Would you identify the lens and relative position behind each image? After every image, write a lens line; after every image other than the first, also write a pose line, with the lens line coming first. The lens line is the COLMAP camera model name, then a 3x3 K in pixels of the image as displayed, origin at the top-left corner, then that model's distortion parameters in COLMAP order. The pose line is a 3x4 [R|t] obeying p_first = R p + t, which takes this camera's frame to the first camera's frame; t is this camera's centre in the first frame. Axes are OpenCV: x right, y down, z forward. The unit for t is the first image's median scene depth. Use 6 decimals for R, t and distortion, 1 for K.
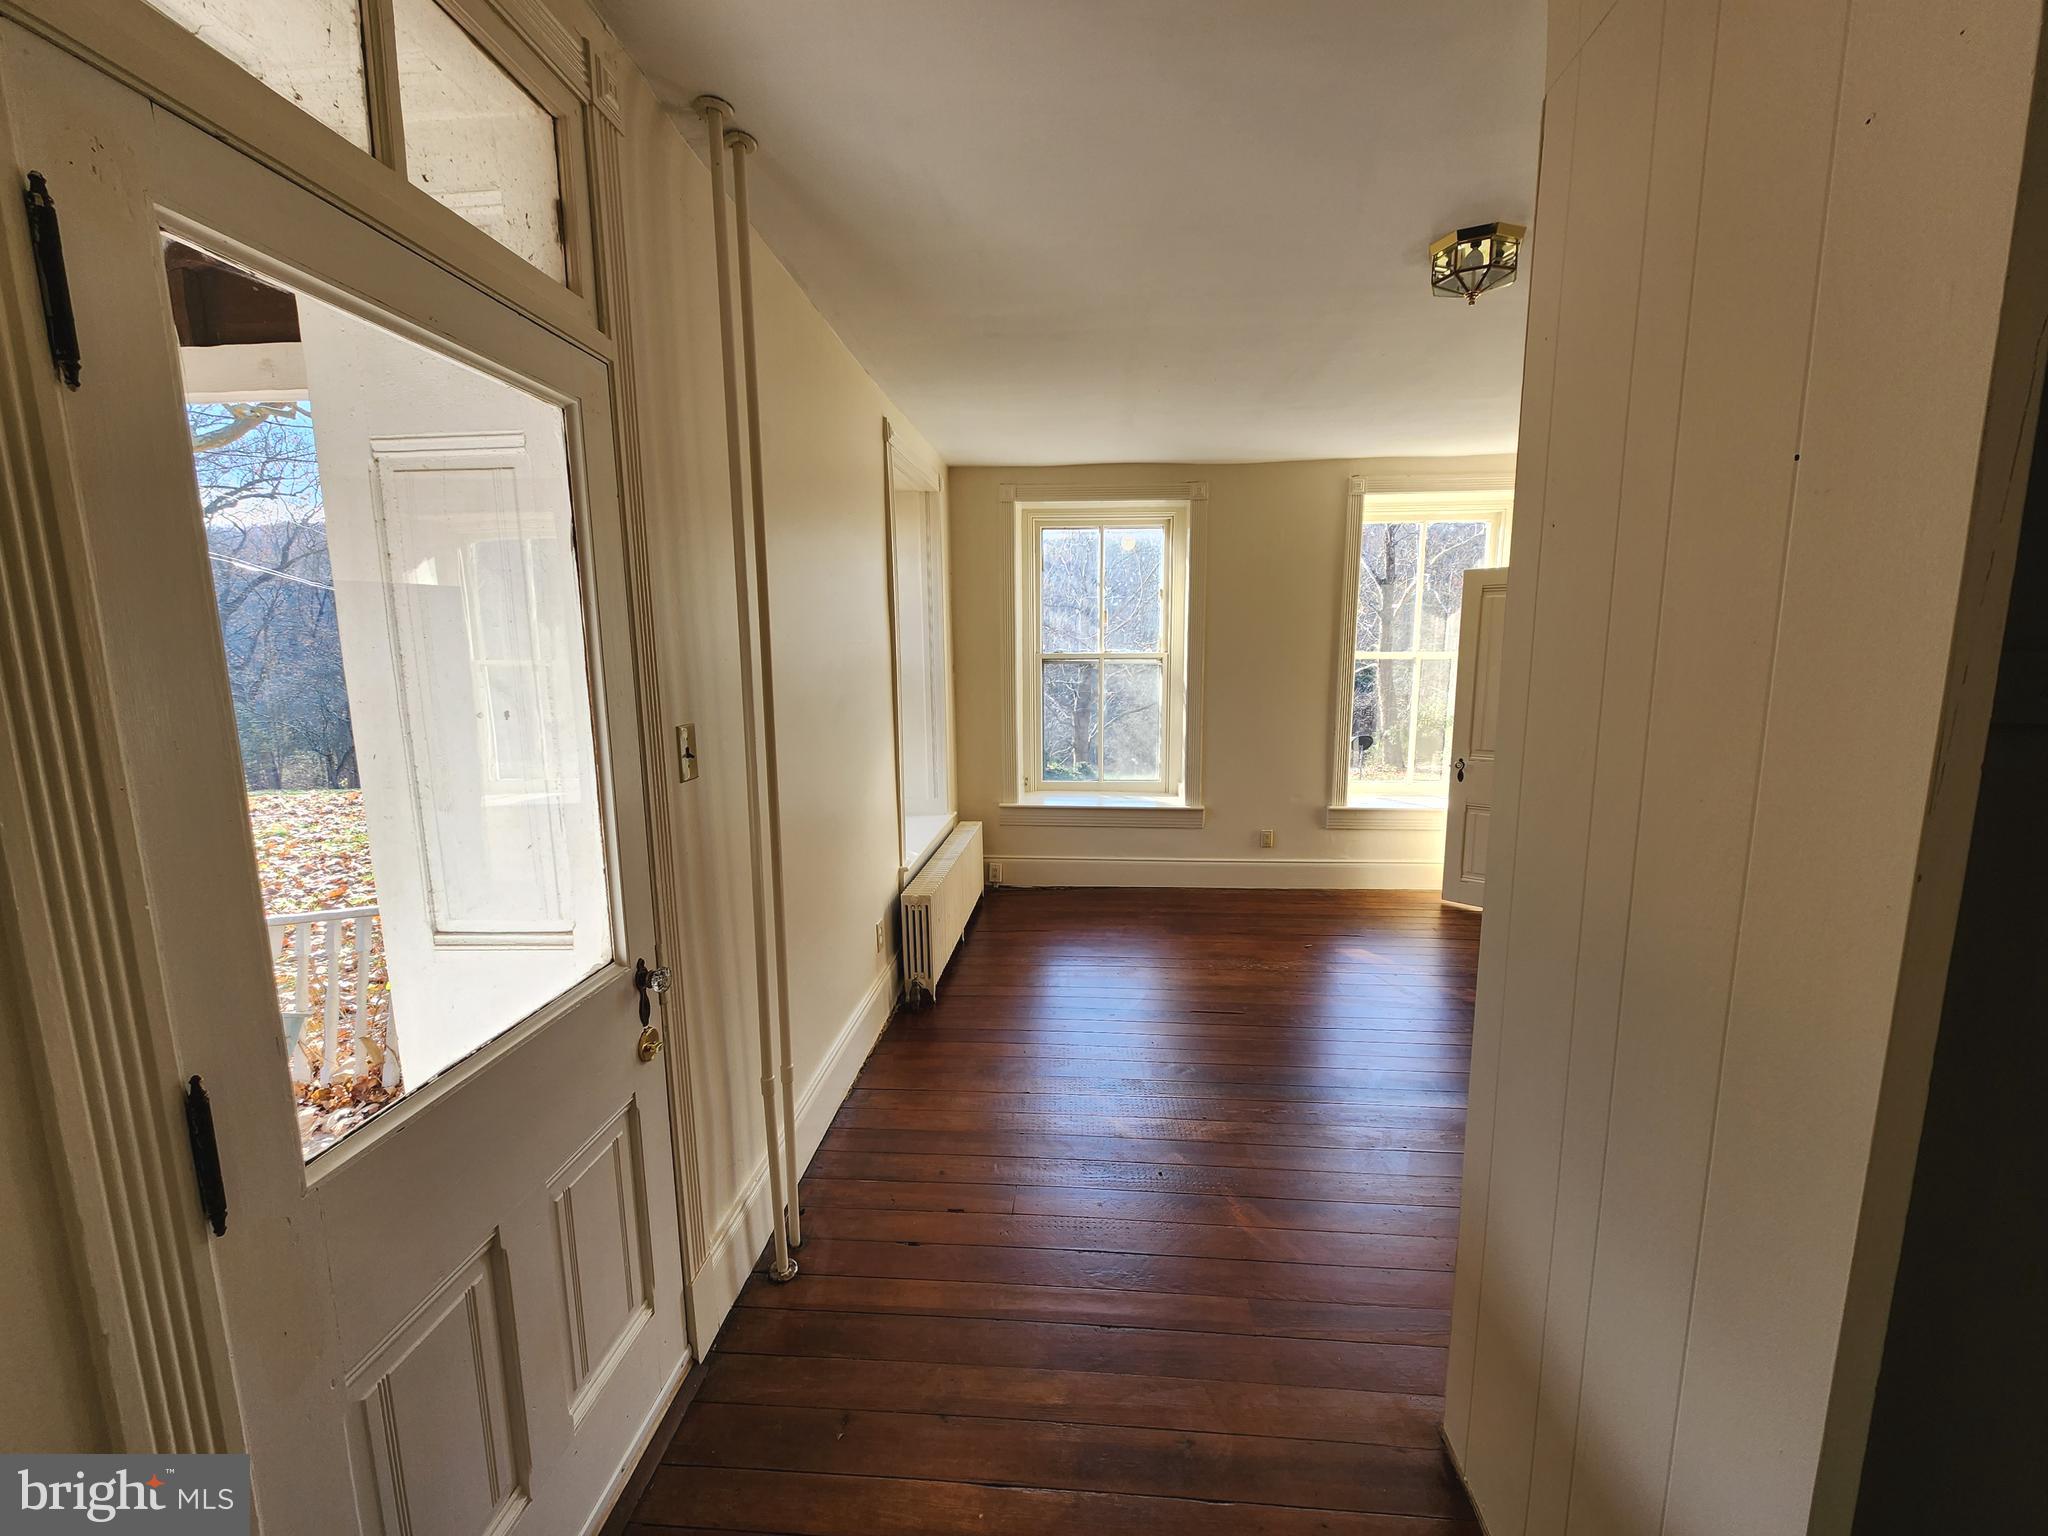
lens RADIAL K [[833.4, 0, 1023.0], [0, 833.4, 772.1], [0, 0, 1]] dist [0.000184, 0.000393]
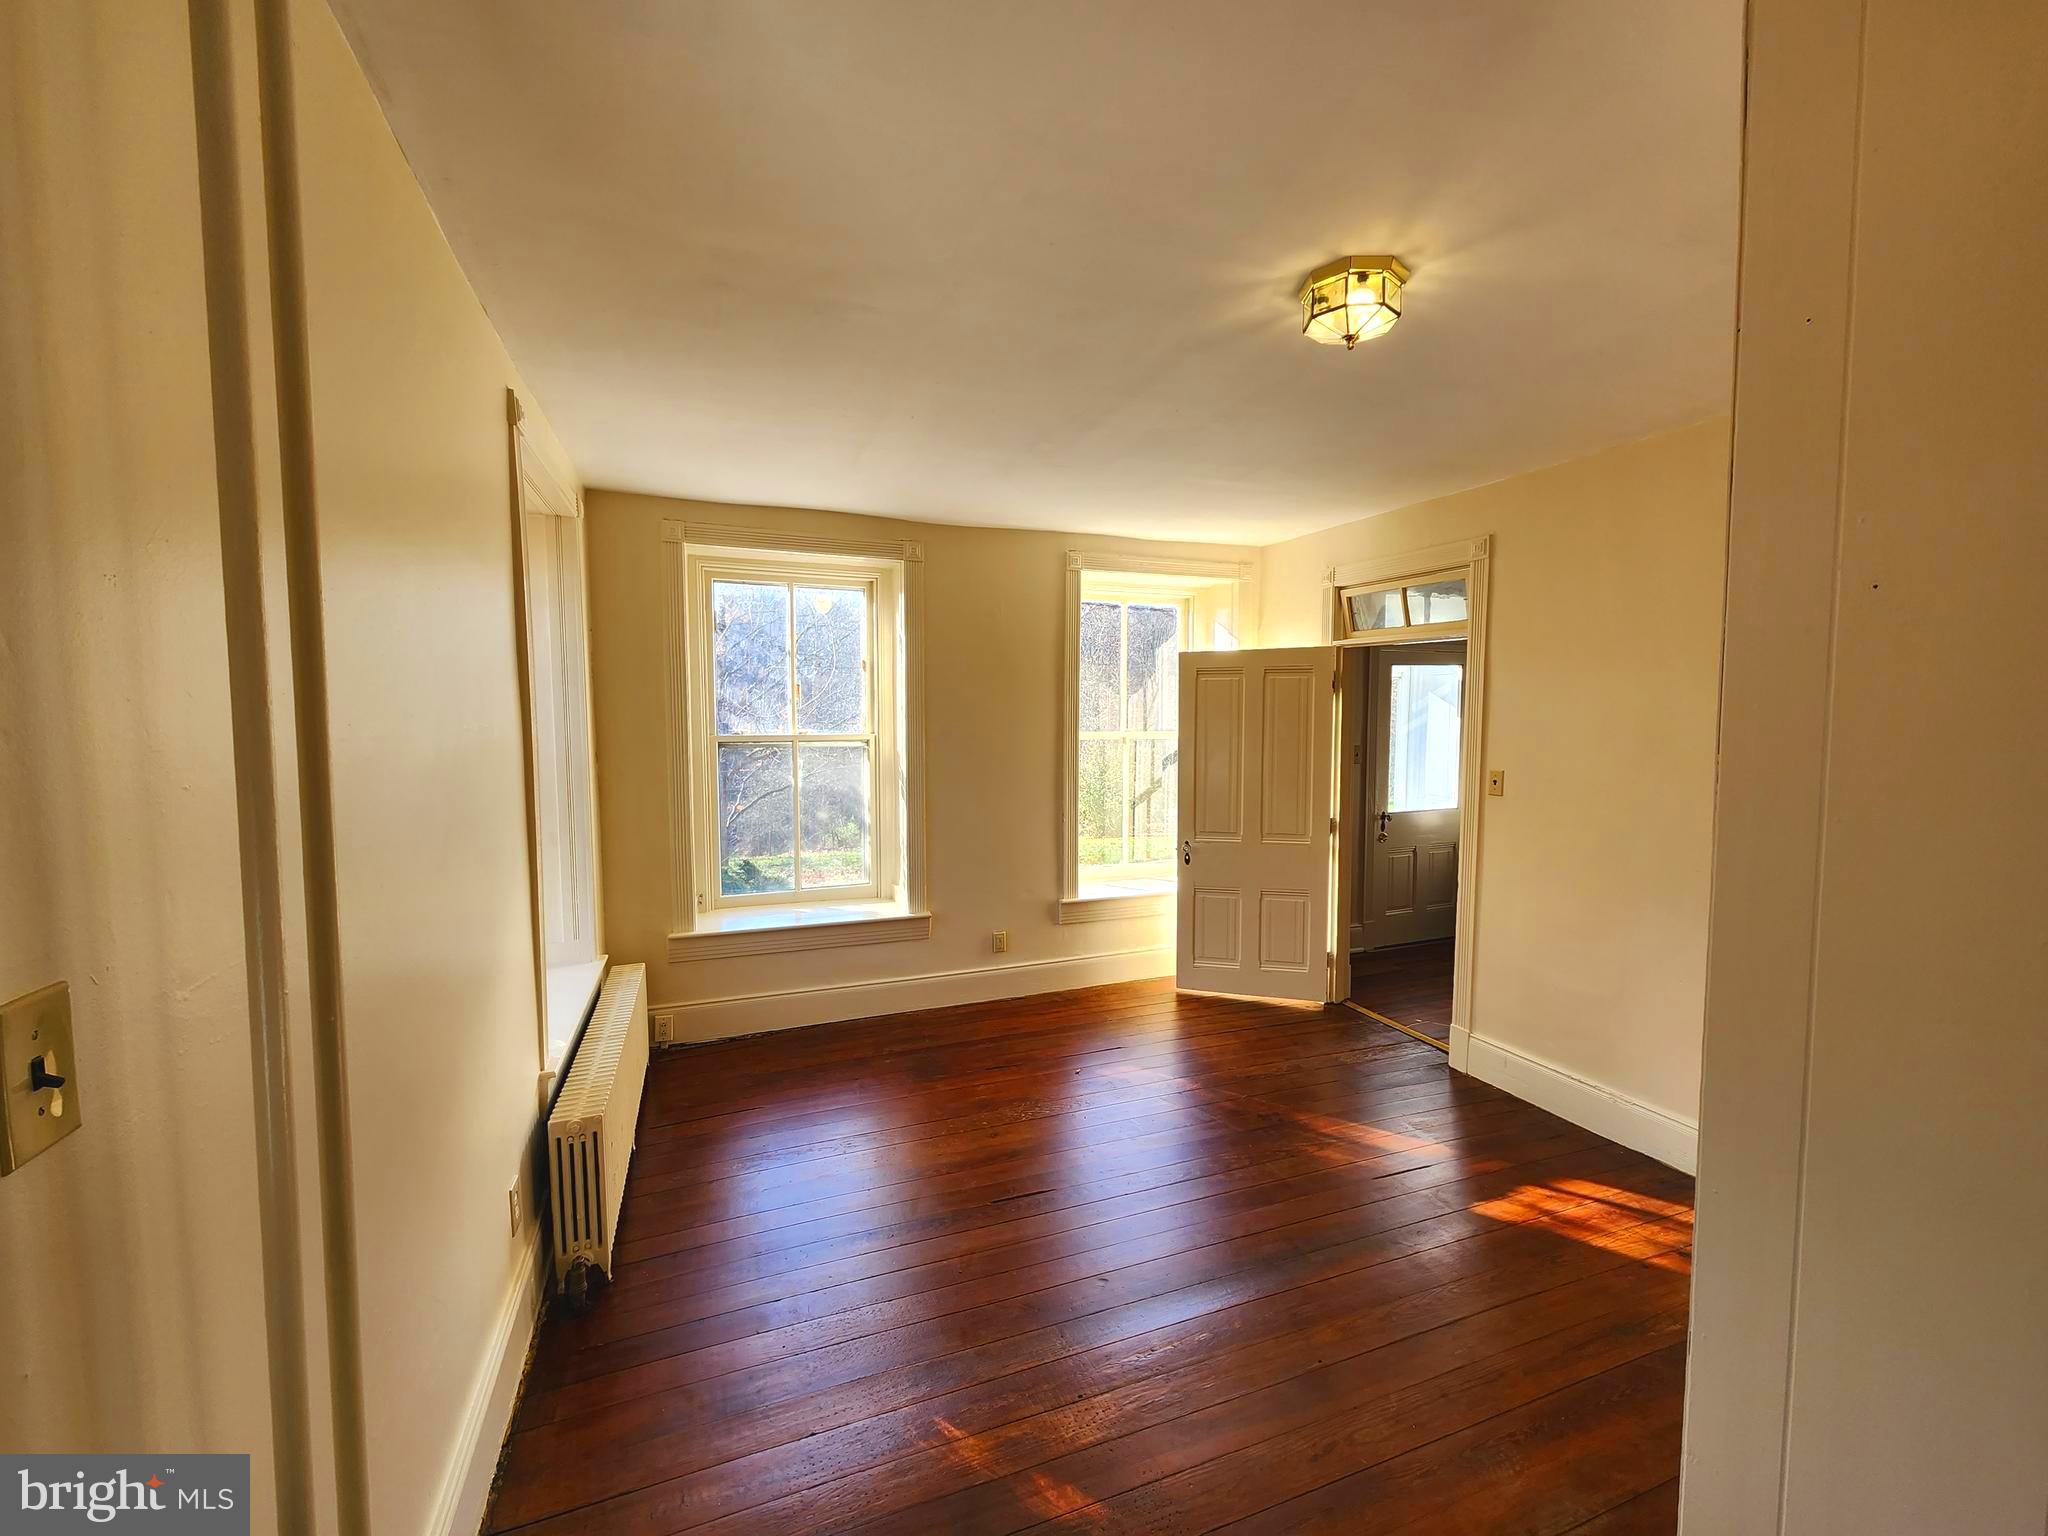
lens RADIAL K [[833.4, 0, 1031.6], [0, 833.4, 768.6], [0, 0, 1]] dist [0.000184, 0.000393]
pose [[0.896987, -0.021772, 0.441520, -0.065233], [0.061164, 0.995292, -0.075181, -0.035983], [-0.437805, 0.094442, 0.894096, 0.179150]]
